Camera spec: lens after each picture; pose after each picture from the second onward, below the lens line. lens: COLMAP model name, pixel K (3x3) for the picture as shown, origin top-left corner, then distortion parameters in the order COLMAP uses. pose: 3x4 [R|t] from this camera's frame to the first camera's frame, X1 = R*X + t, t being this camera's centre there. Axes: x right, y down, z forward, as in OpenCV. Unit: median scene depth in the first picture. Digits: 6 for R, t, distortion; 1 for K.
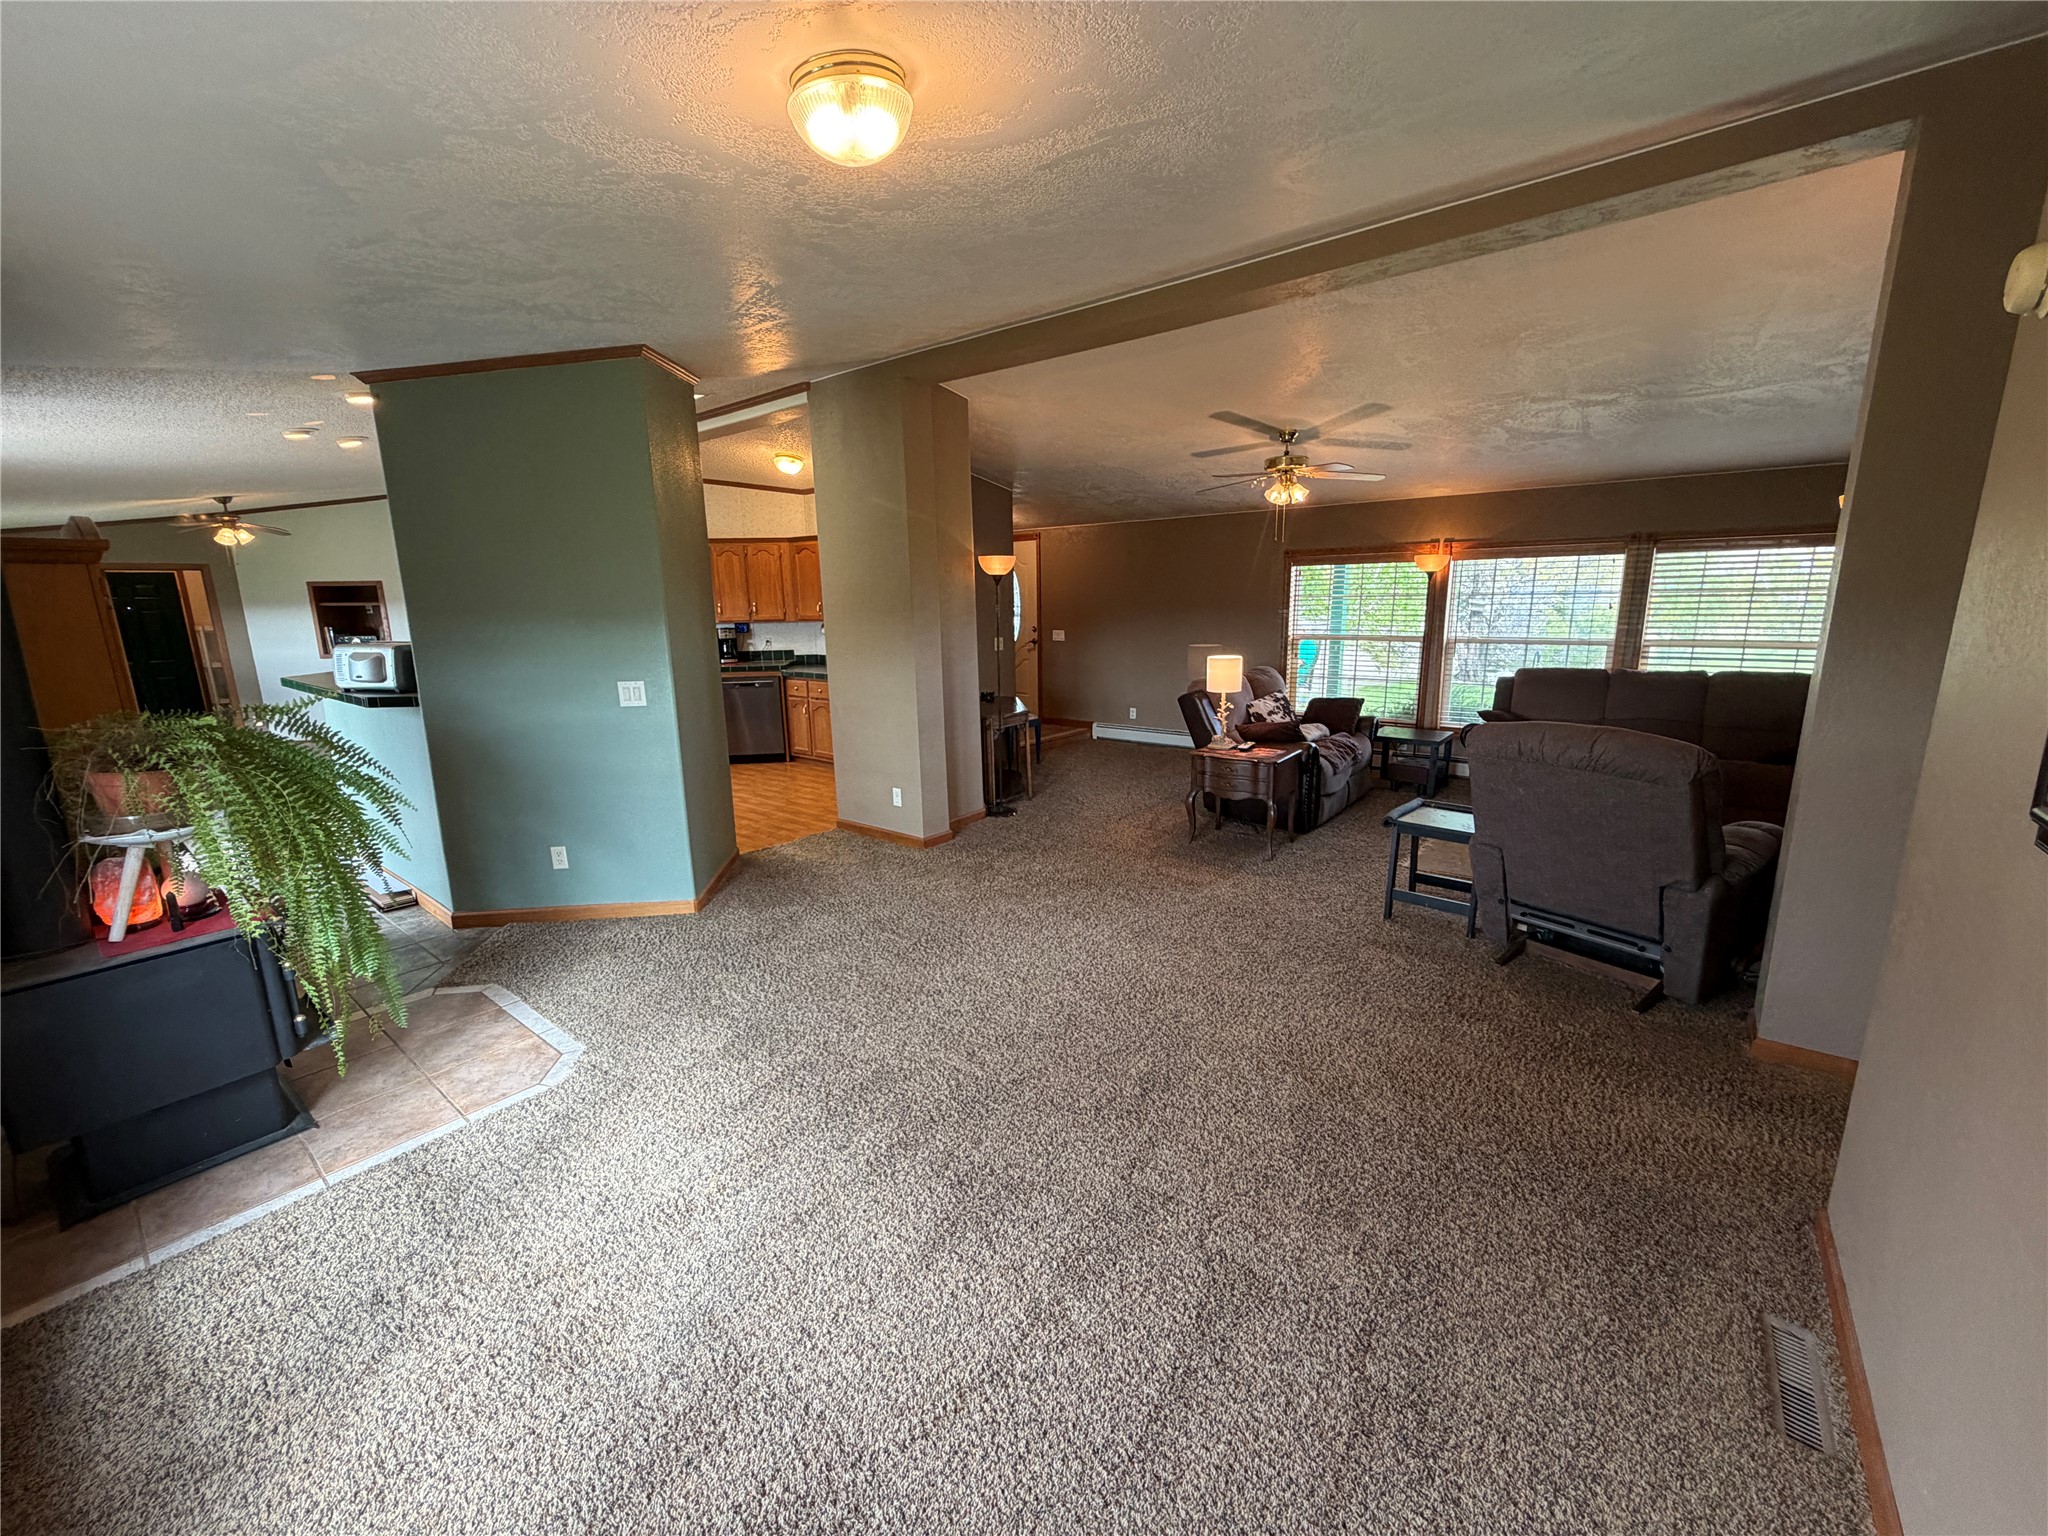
lens RADIAL K [[816.5, 0, 1024.0], [0, 816.5, 768.0], [0, 0, 1]] dist [-0.000466, -0.000036]
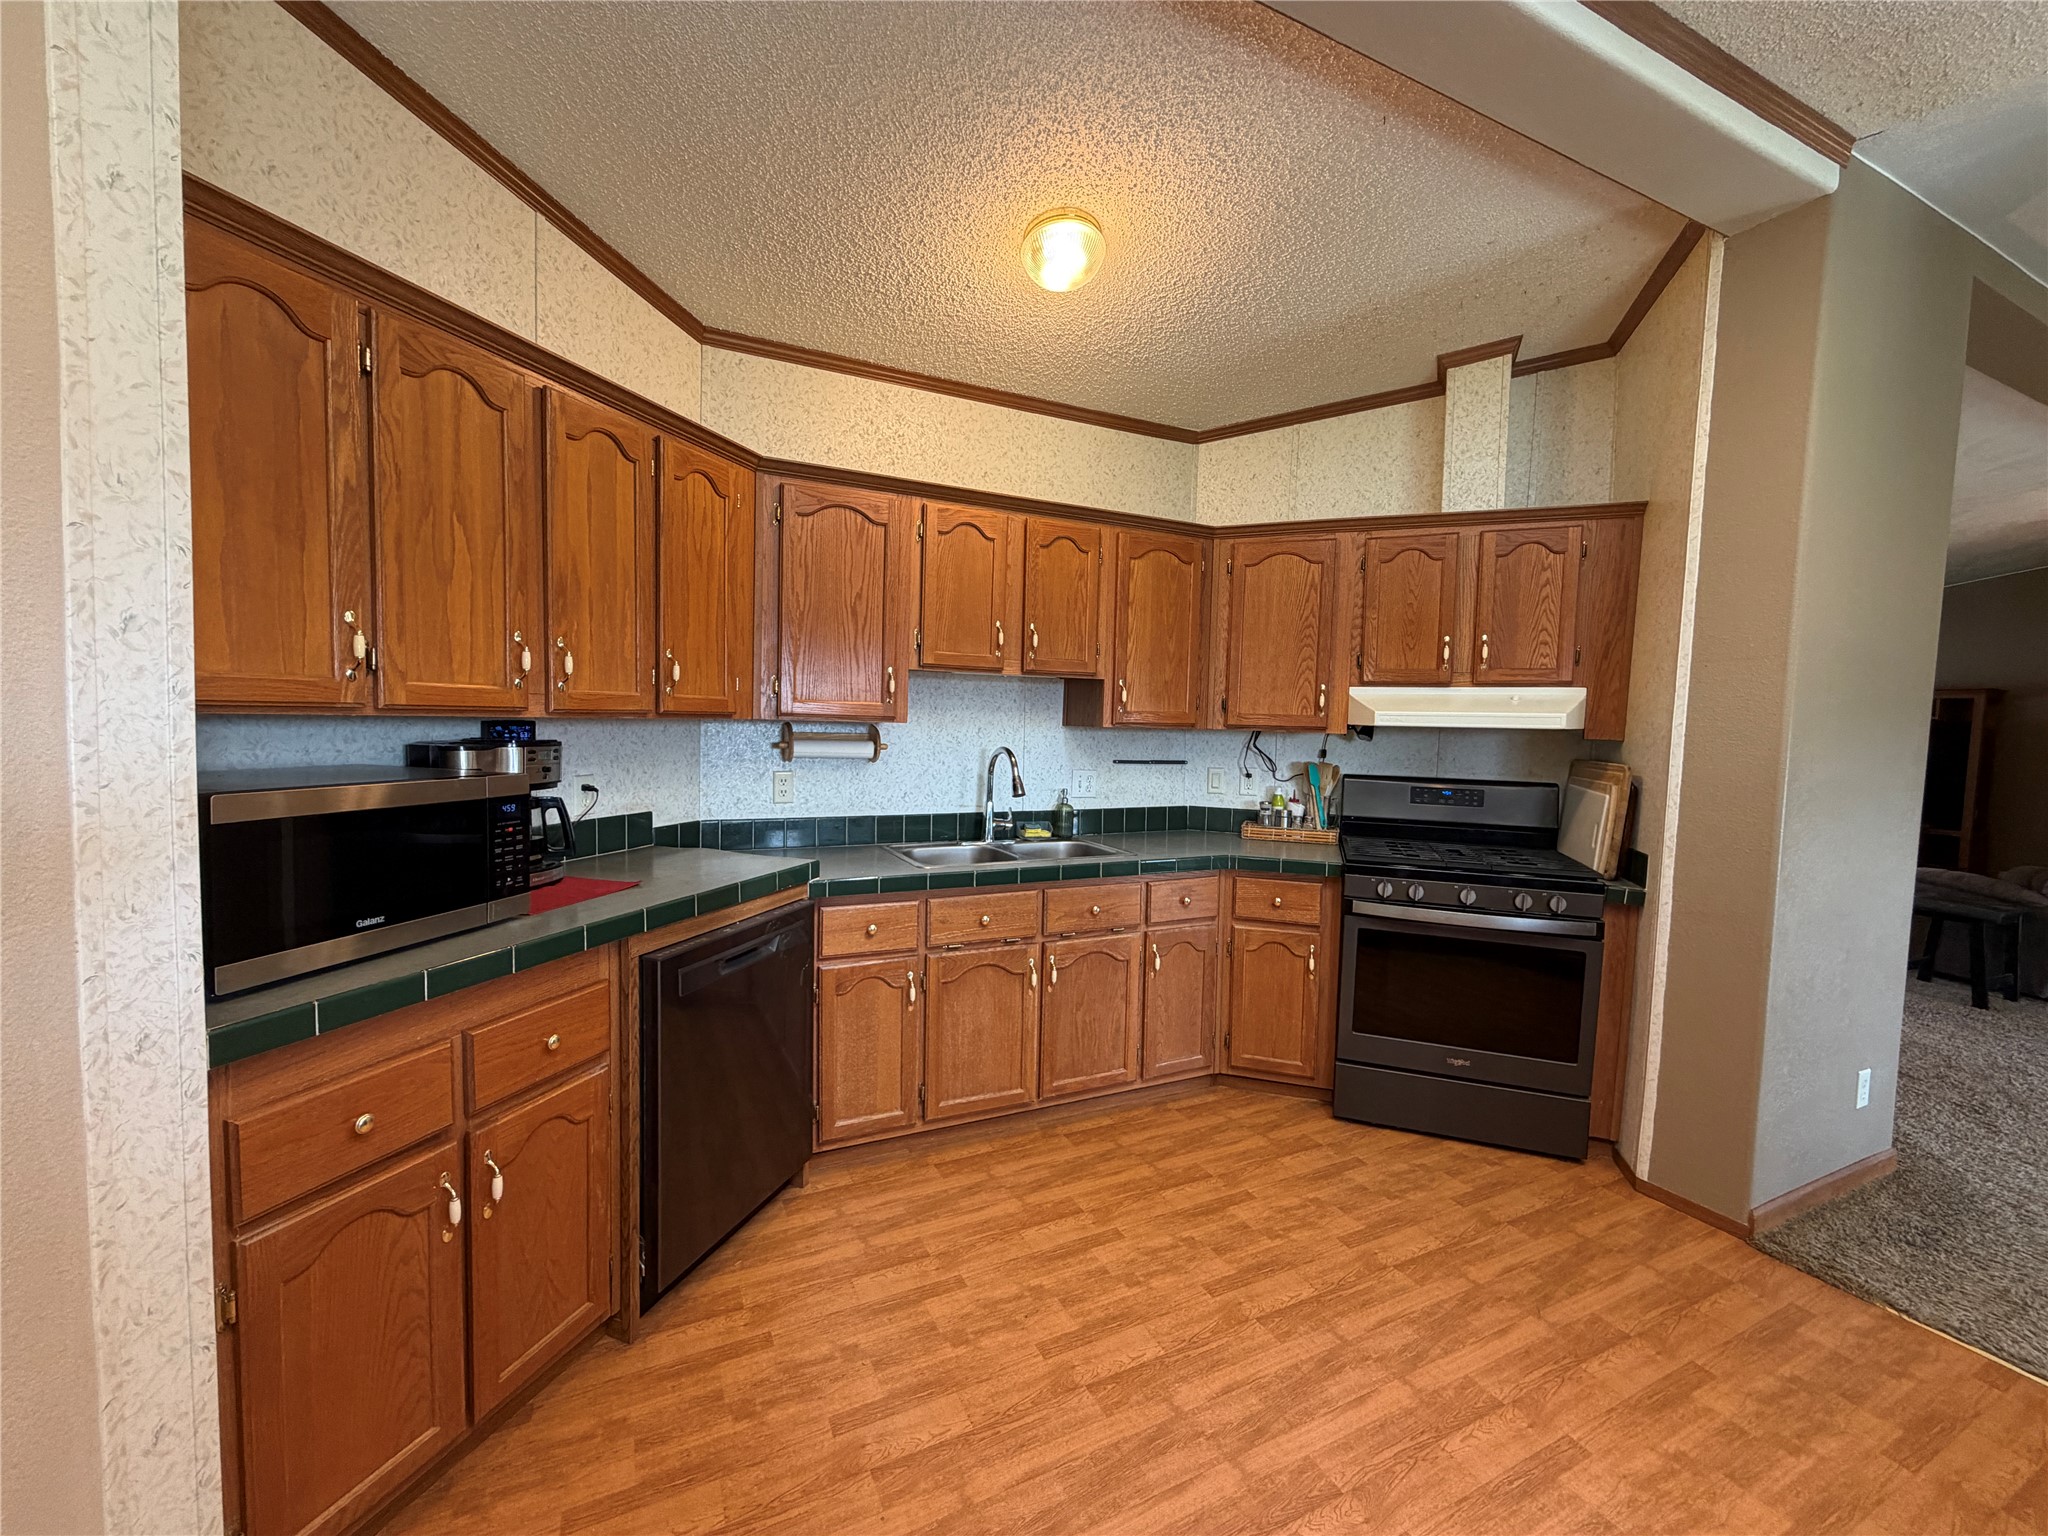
lens RADIAL K [[816.5, 0, 1024.0], [0, 816.5, 768.0], [0, 0, 1]] dist [-0.000466, -0.000036]
pose [[0.438486, -0.030891, 0.898207, -0.525500], [0.141771, 0.989274, -0.035187, -0.136584], [-0.887486, 0.142769, 0.438163, 0.785927]]
